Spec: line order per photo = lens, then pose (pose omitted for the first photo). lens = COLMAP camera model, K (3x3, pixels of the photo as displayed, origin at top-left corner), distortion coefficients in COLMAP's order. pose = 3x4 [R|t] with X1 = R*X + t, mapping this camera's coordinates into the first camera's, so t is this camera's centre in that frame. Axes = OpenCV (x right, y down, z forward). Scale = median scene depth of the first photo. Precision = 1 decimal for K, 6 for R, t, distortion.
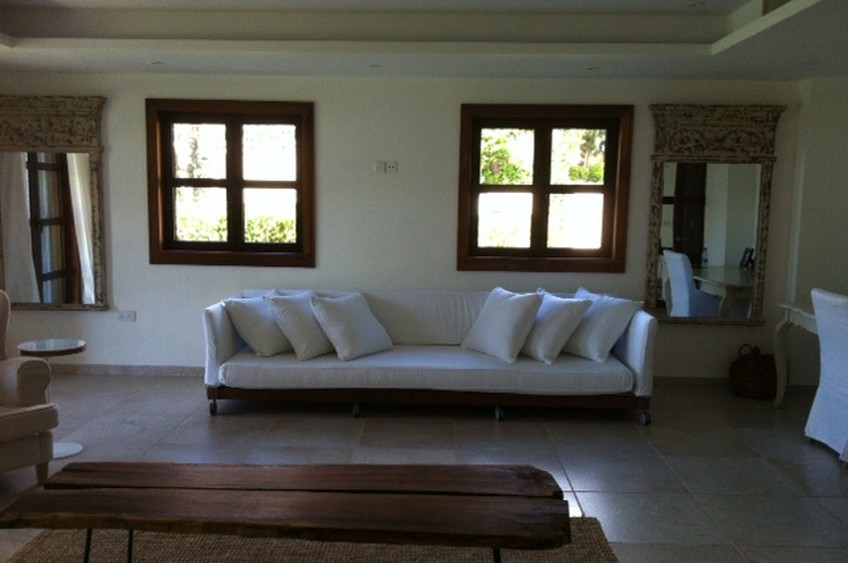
lens RADIAL K [[789.7, 0, 416.8], [0, 789.7, 298.5], [0, 0, 1]] dist [0.107786, -0.270601]
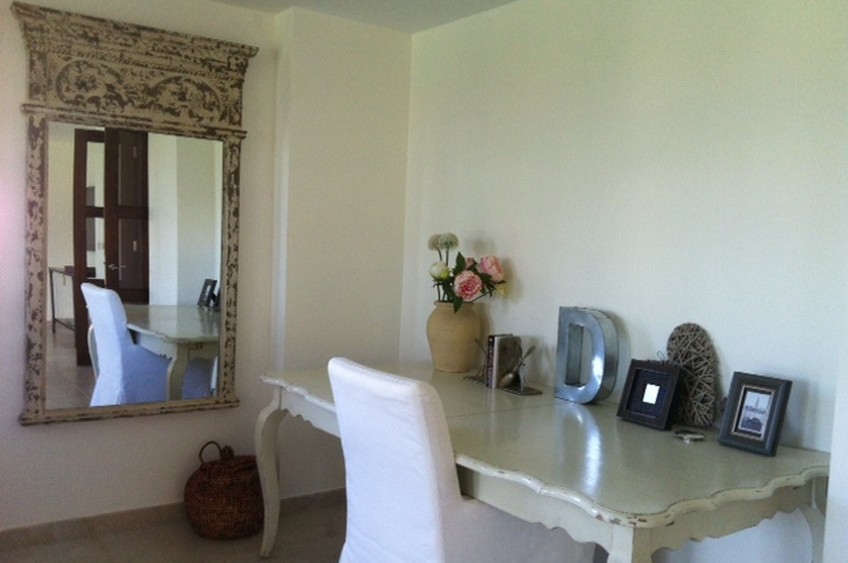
lens RADIAL K [[789.7, 0, 416.8], [0, 789.7, 298.5], [0, 0, 1]] dist [0.107786, -0.270601]
pose [[0.797295, -0.026438, 0.603010, 0.183847], [0.048532, 0.998614, -0.020387, -0.030426], [-0.601635, 0.045520, 0.797473, 0.439607]]
